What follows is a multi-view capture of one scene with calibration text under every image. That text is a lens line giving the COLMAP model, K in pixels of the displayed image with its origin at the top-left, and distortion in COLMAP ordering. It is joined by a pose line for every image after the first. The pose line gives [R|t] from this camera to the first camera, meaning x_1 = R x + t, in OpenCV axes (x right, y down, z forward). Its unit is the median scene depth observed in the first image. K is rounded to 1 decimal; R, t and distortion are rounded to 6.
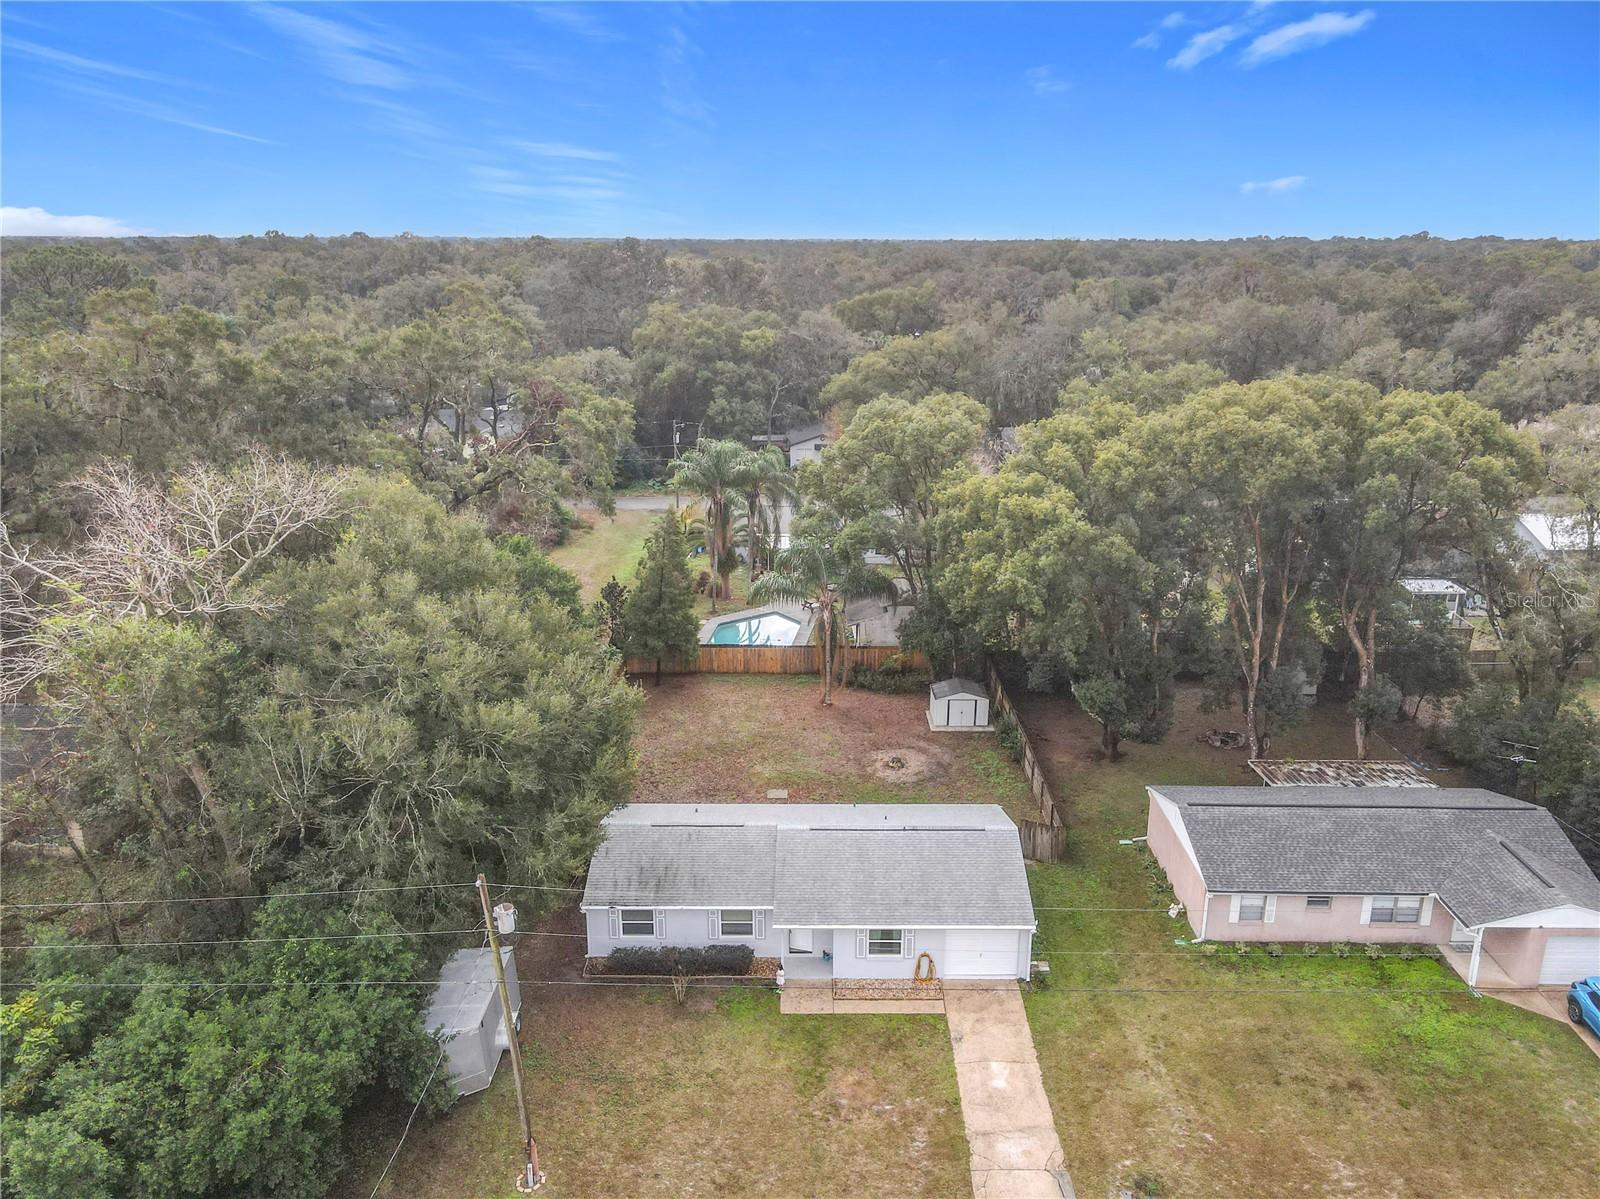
lens RADIAL K [[1185.3, 0, 812.3], [0, 1185.3, 605.2], [0, 0, 1]] dist [-0.000883, 0.049777]
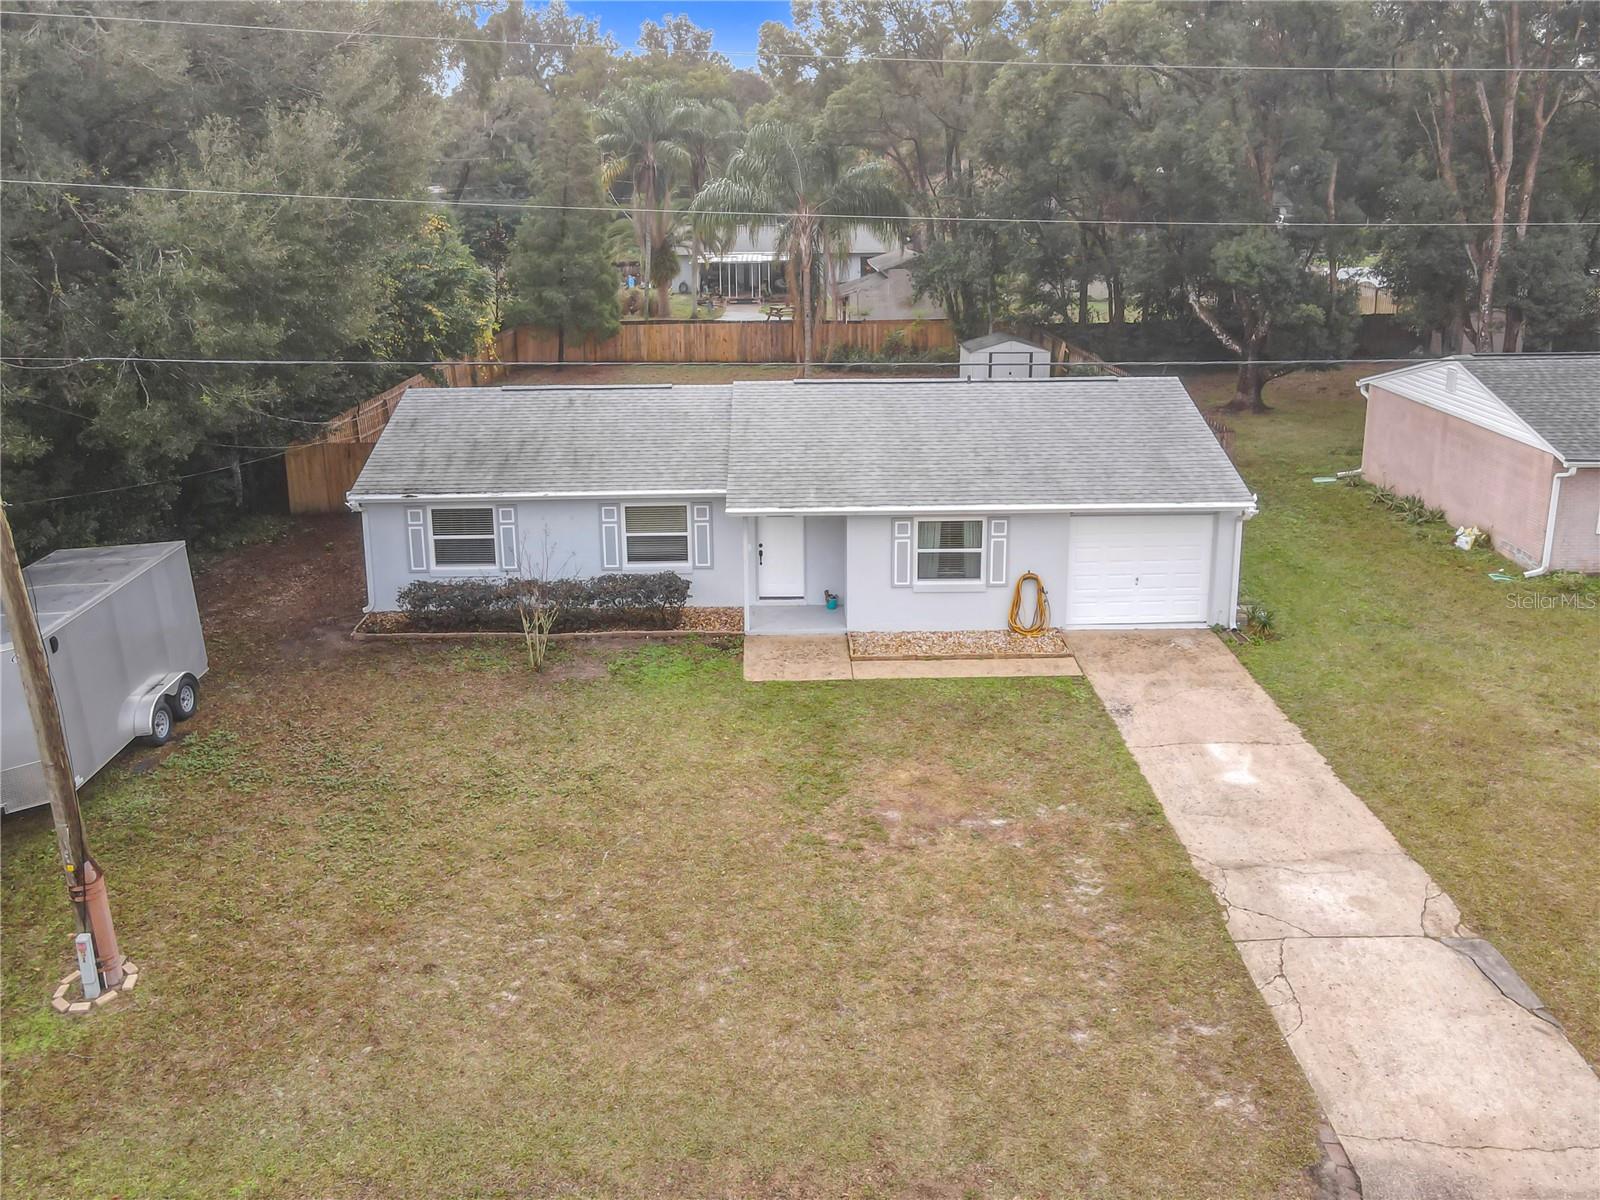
lens RADIAL K [[1254.9, 0, 781.8], [0, 1254.9, 428.4], [0, 0, 1]] dist [-0.000319, 0.028330]
pose [[0.999863, -0.014325, 0.008259, -0.013516], [0.014973, 0.996303, -0.084596, 0.276387], [-0.007017, 0.084708, 0.996381, 0.466391]]
